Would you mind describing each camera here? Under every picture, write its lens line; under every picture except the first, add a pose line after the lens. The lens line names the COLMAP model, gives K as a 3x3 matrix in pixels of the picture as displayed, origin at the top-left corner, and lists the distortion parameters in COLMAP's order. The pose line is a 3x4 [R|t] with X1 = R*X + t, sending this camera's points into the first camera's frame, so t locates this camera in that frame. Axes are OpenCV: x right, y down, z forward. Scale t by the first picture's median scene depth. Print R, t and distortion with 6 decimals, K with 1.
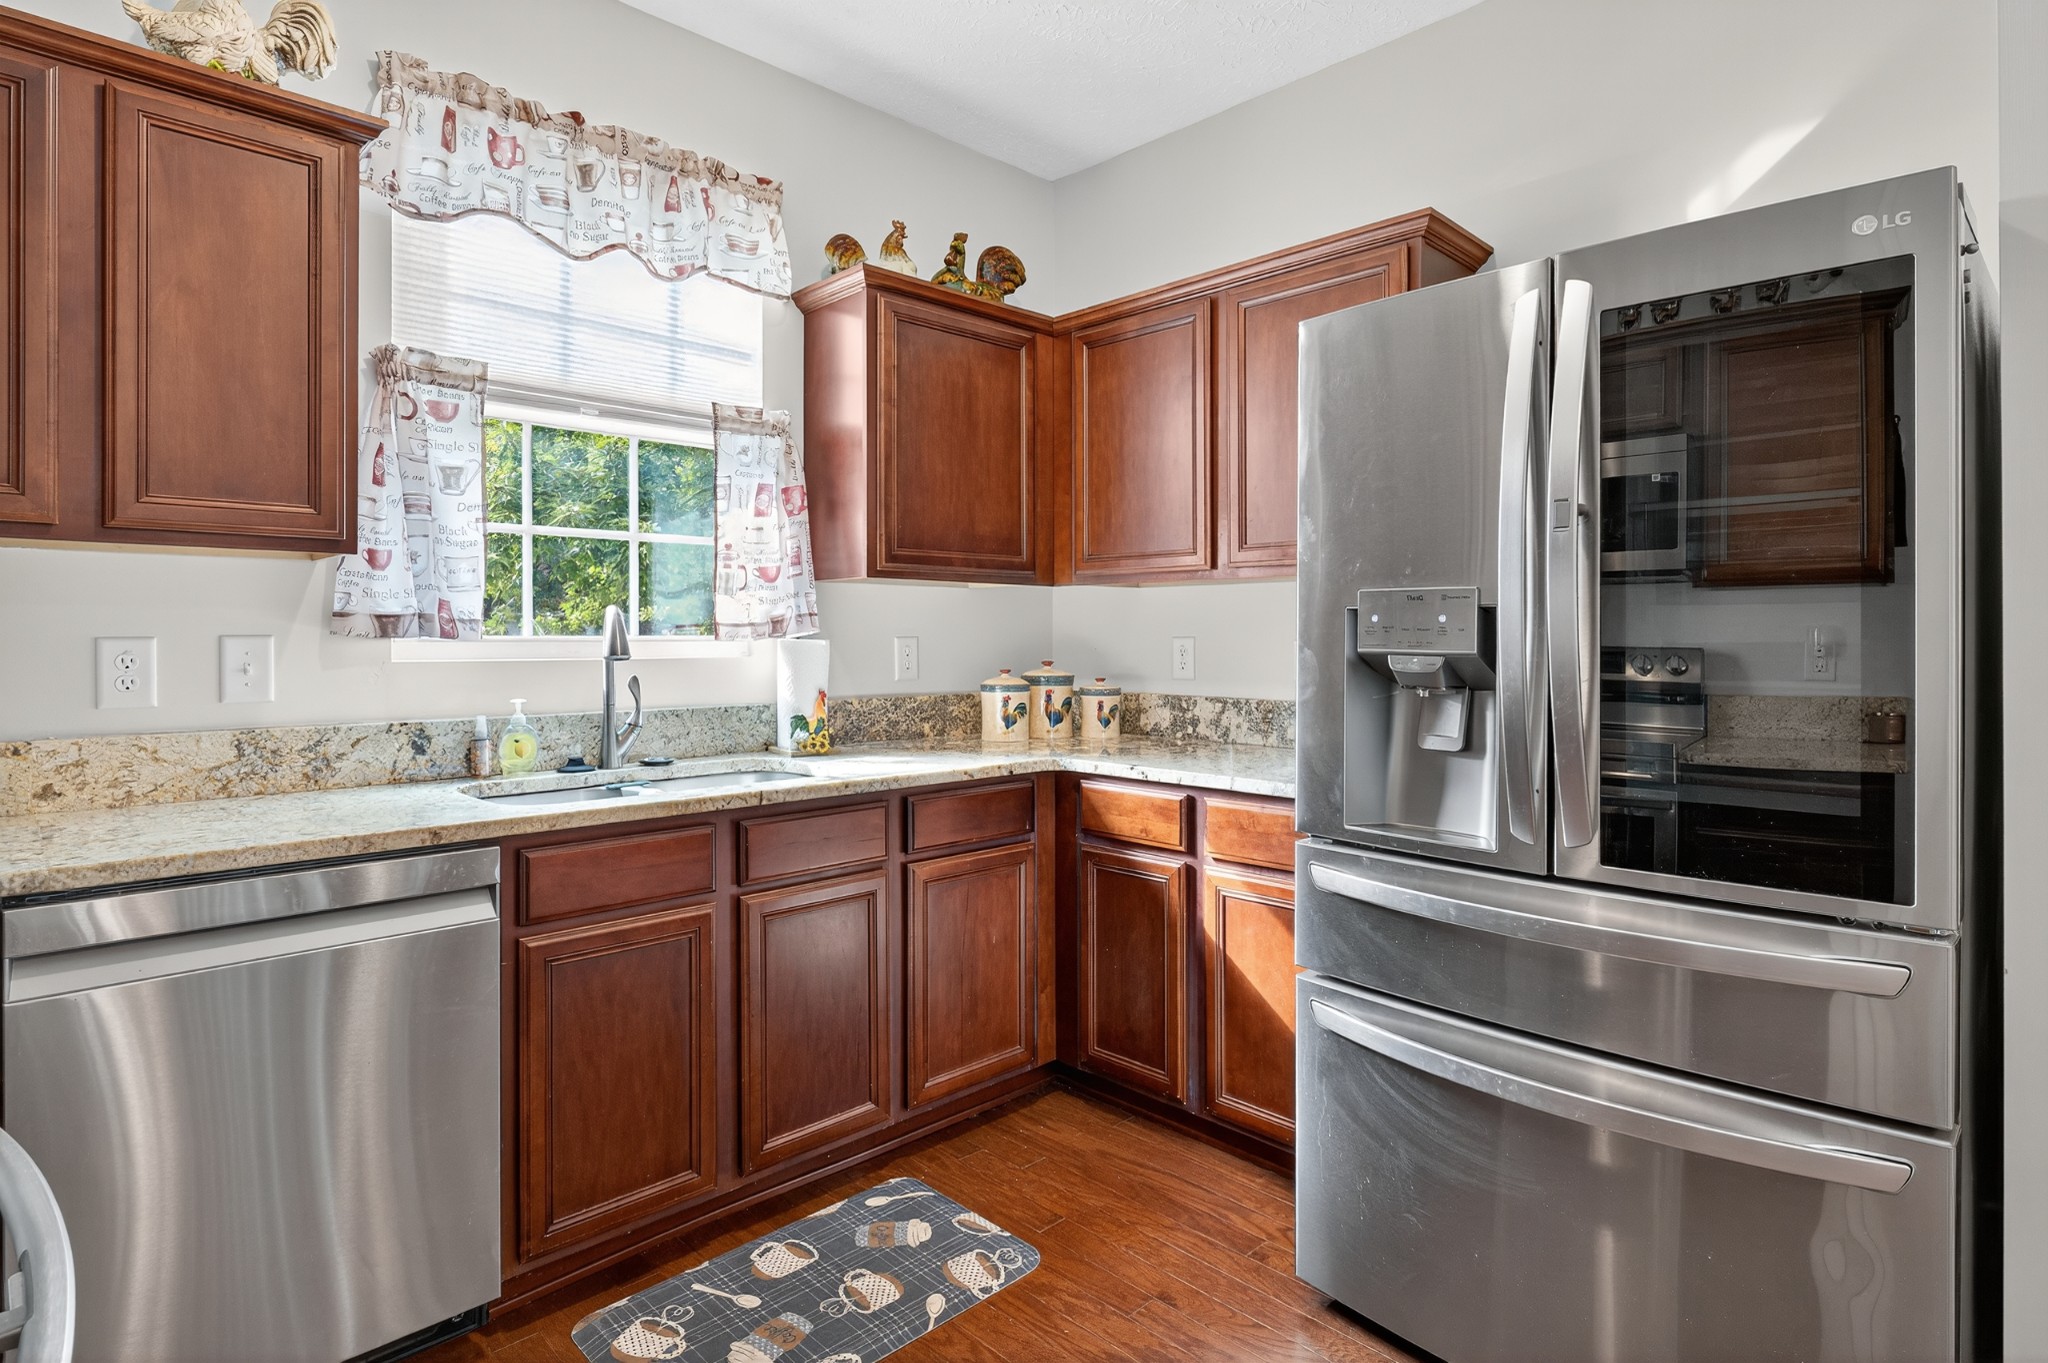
lens RADIAL K [[1071.3, 0, 1026.8], [0, 1071.3, 635.5], [0, 0, 1]] dist [-0.002472, 0.000506]
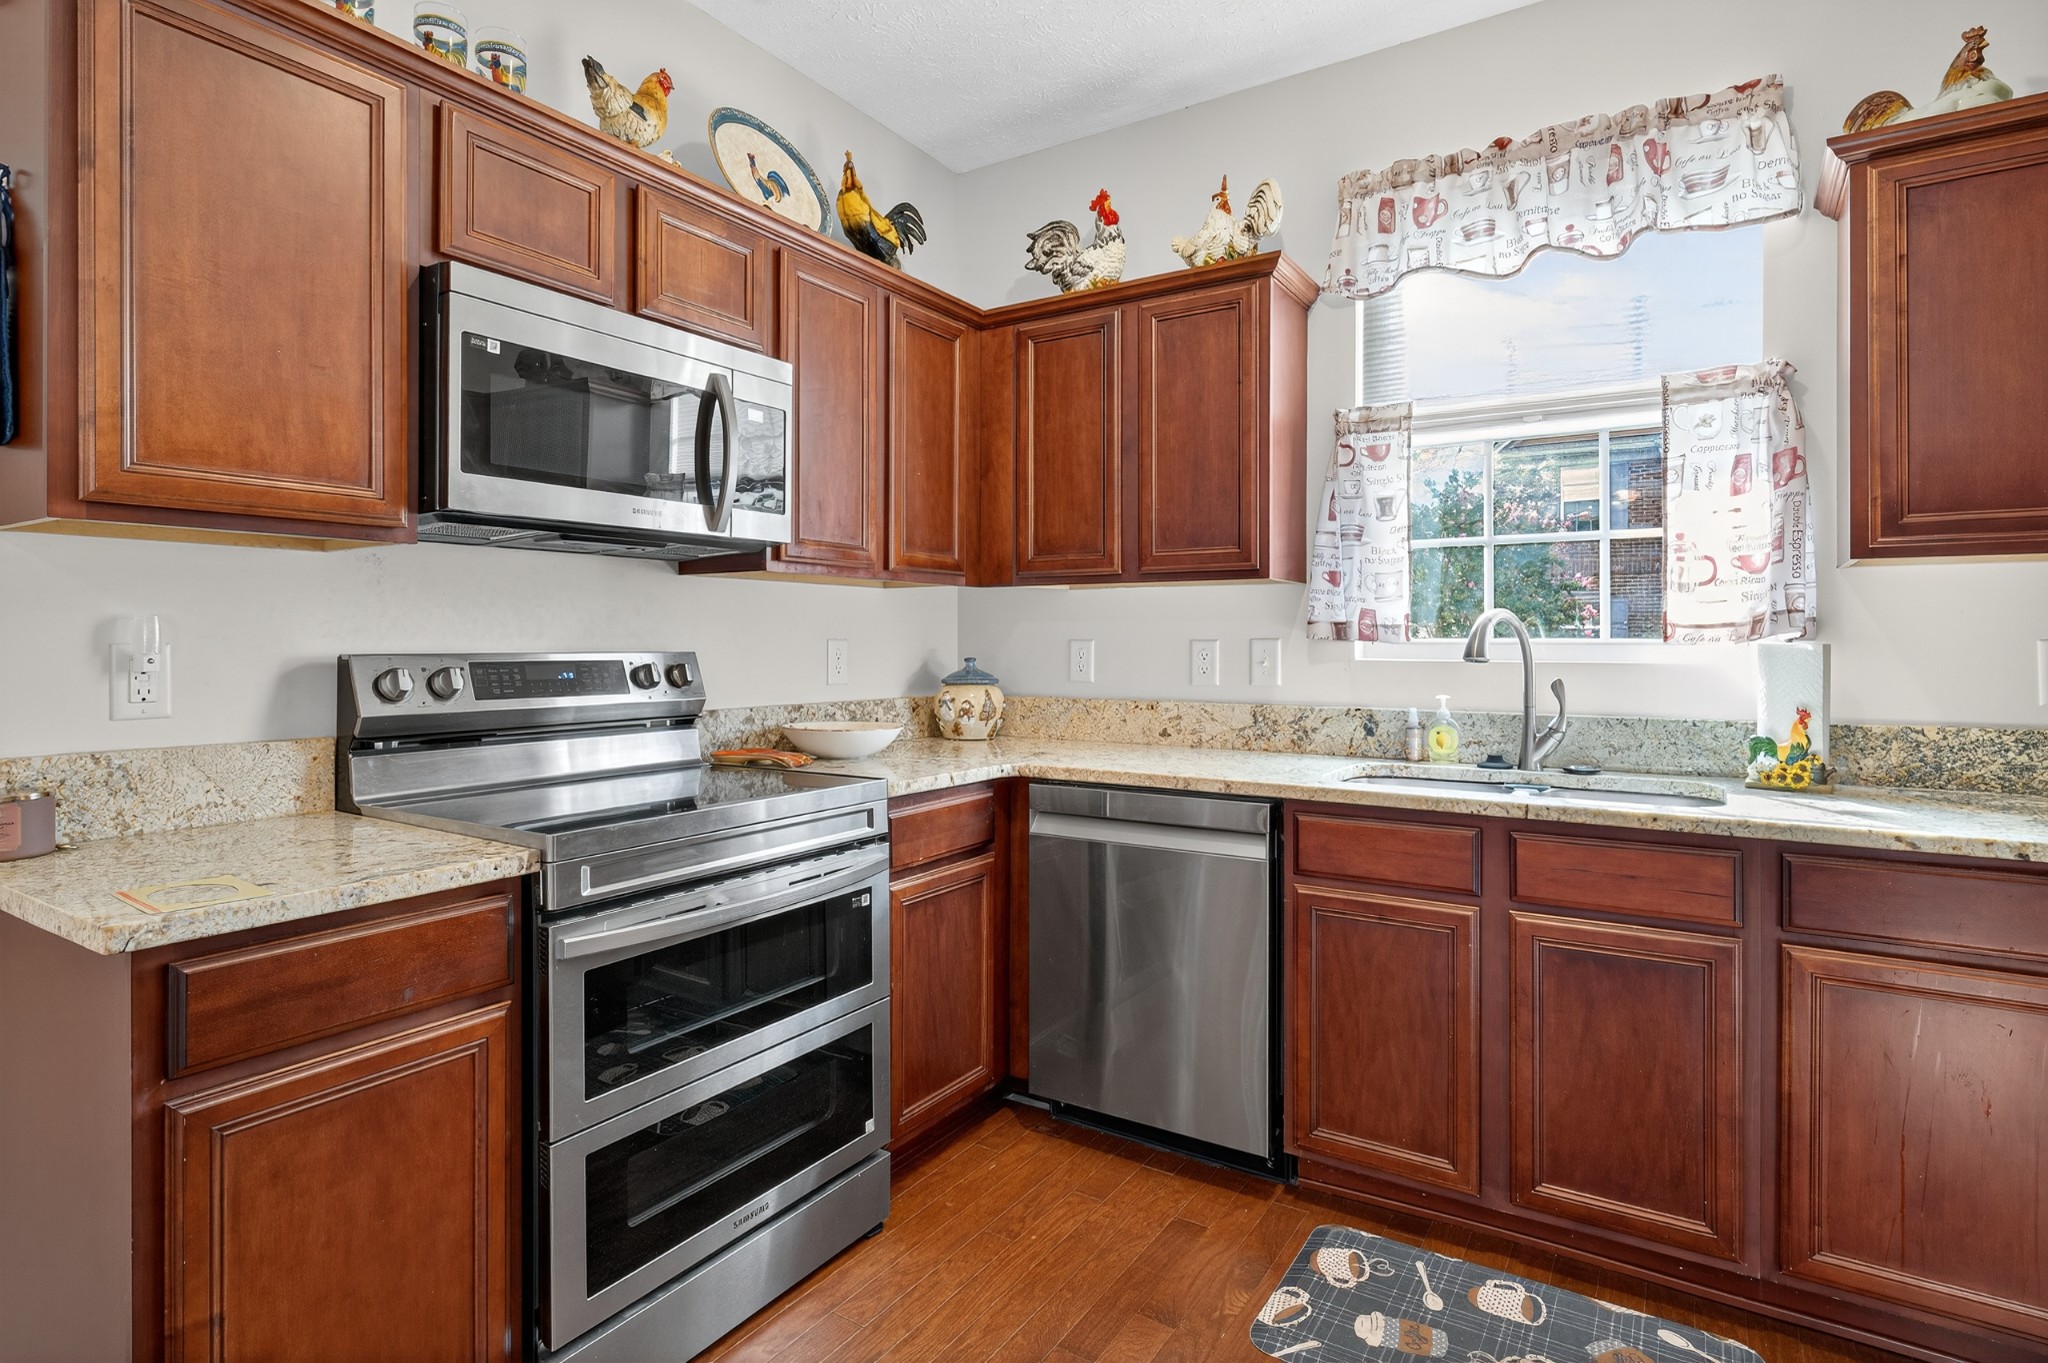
lens RADIAL K [[1051.6, 0, 1025.0], [0, 1051.6, 641.3], [0, 0, 1]] dist [-0.002915, 0.000512]
pose [[0.224479, 0.000793, -0.974479, 0.479821], [0.000202, 1.000000, 0.000860, 0.001859], [0.974479, -0.000390, 0.224479, 0.318992]]
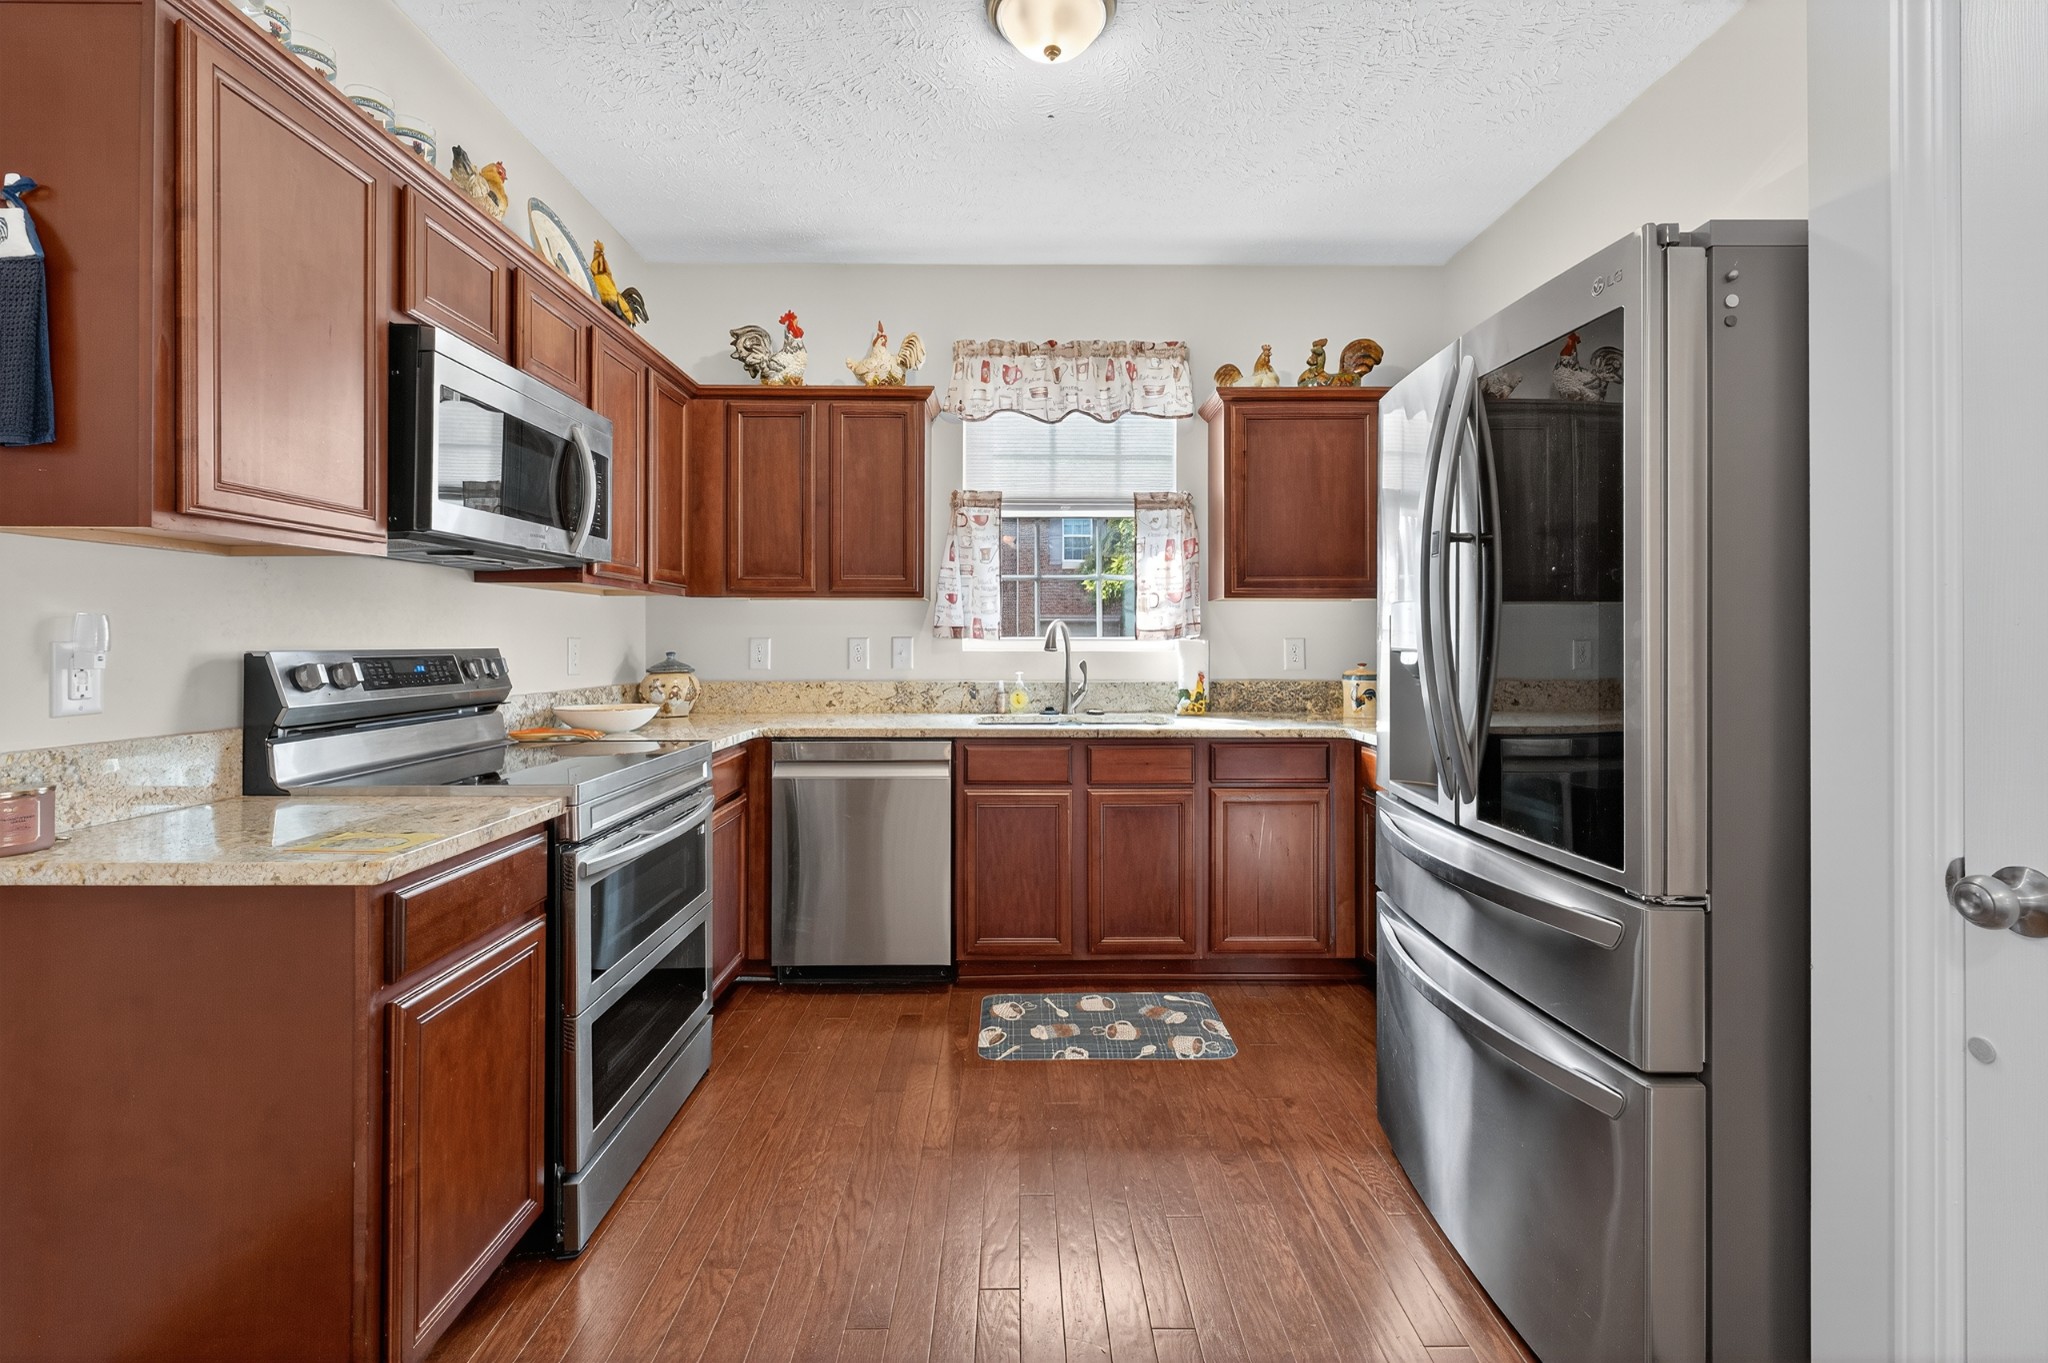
lens RADIAL K [[871.9, 0, 1024.9], [0, 871.9, 634.6], [0, 0, 1]] dist [0.000437, 0.000291]
pose [[0.723069, -0.002598, -0.690771, 0.542649], [0.000025, 0.999993, -0.003734, 0.001129], [0.690776, 0.002683, 0.723064, -0.067489]]
